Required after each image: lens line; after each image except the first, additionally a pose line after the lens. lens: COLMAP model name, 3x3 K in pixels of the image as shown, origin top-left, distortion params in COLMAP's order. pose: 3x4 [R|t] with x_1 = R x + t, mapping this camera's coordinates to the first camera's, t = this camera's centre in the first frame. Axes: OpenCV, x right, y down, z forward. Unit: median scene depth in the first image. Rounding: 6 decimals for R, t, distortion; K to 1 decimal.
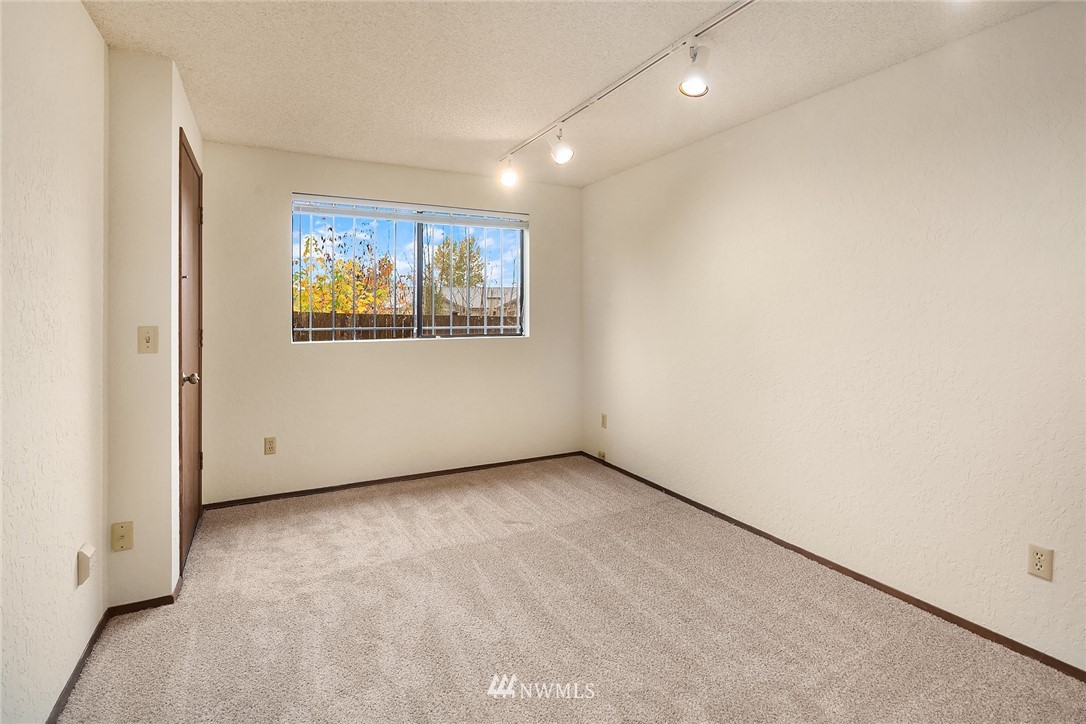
lens RADIAL K [[531.8, 0, 541.3], [0, 531.8, 308.5], [0, 0, 1]] dist [0.001226, -0.000326]
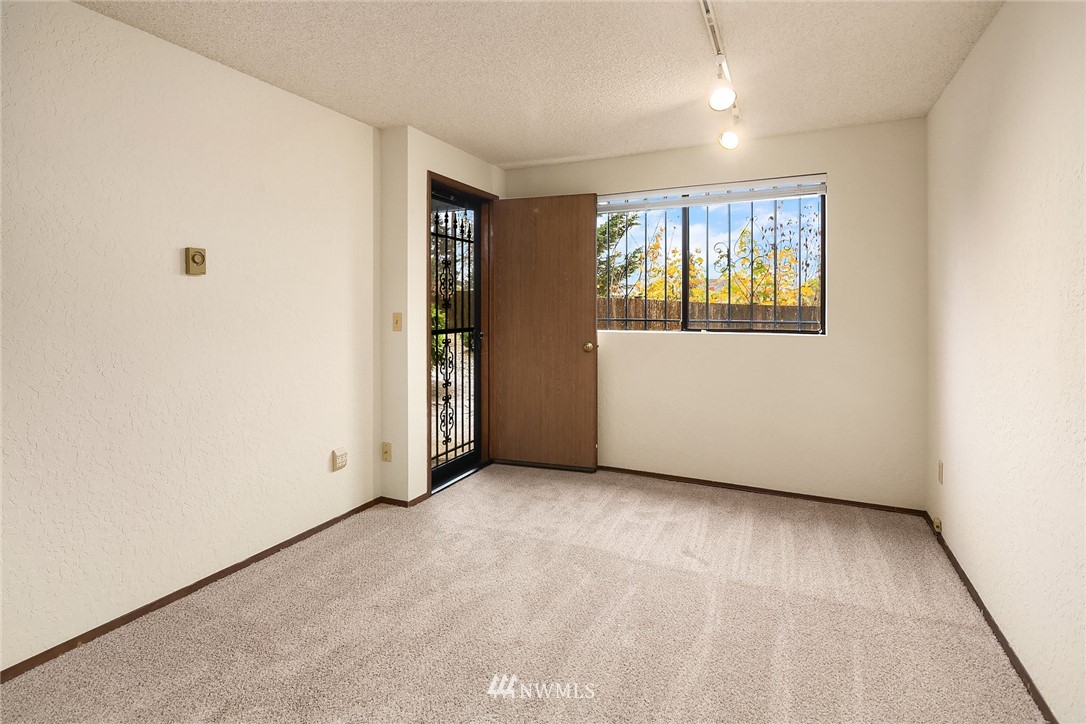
lens RADIAL K [[531.8, 0, 541.3], [0, 531.8, 308.5], [0, 0, 1]] dist [0.001226, -0.000326]
pose [[0.595852, 0.006410, -0.803069, 0.456455], [0.007183, 0.999886, 0.013310, 0.001182], [0.803062, -0.013699, 0.595738, 0.304027]]
